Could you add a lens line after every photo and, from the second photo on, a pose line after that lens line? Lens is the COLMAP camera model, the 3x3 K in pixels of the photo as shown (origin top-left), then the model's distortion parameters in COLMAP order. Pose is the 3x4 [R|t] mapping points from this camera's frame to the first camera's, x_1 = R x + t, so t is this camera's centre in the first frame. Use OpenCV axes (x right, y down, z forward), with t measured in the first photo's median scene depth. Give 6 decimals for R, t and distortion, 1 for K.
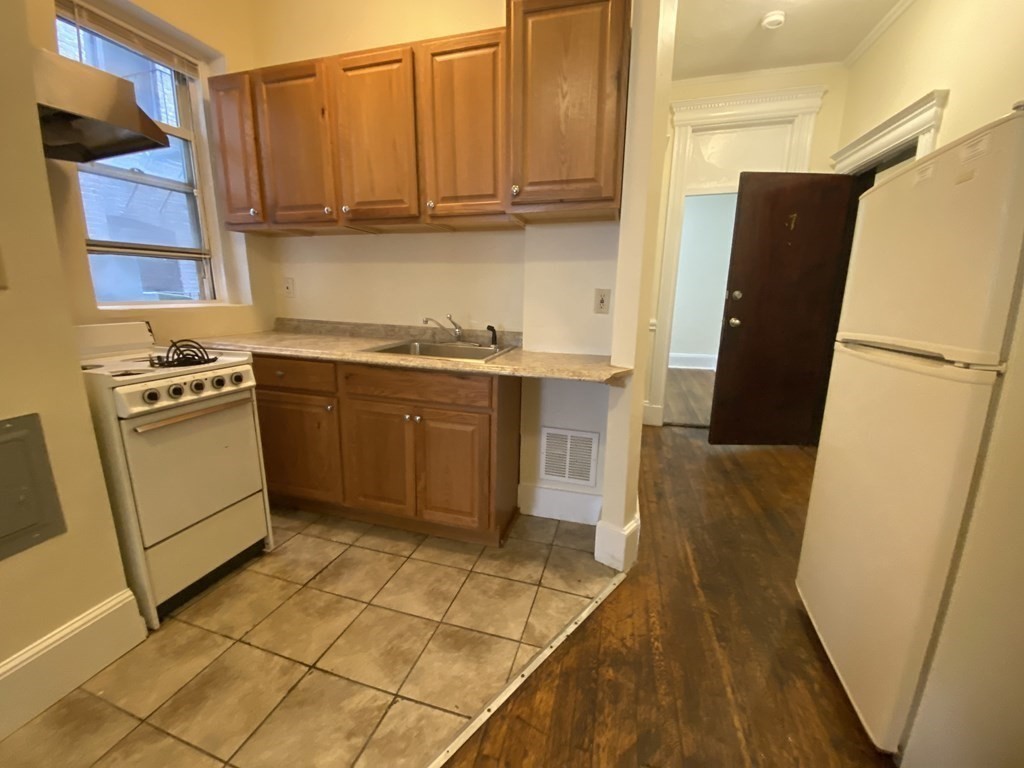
lens RADIAL K [[421.2, 0, 492.5], [0, 421.2, 382.7], [0, 0, 1]] dist [0.019604, -0.024188]
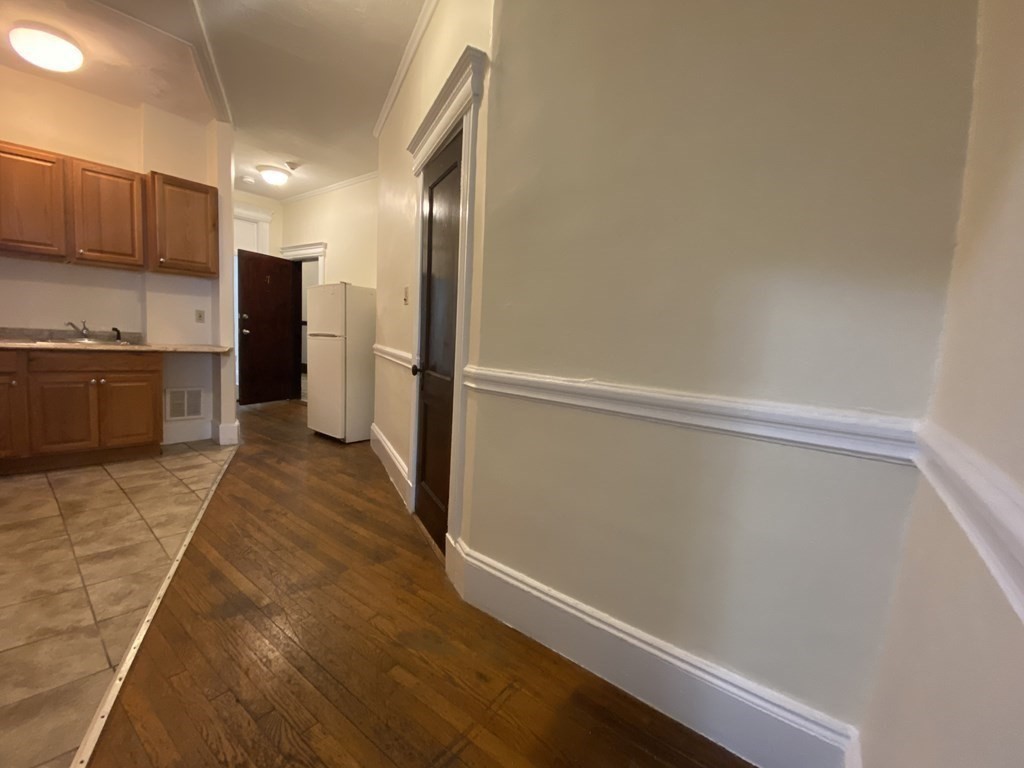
lens RADIAL K [[439.3, 0, 512.0], [0, 439.3, 384.0], [0, 0, 1]] dist [0.021096, -0.009700]
pose [[0.385327, -0.091894, 0.918193, -1.122830], [0.140565, 0.989262, 0.040018, 0.242515], [-0.912011, 0.113646, 0.394107, -1.117261]]
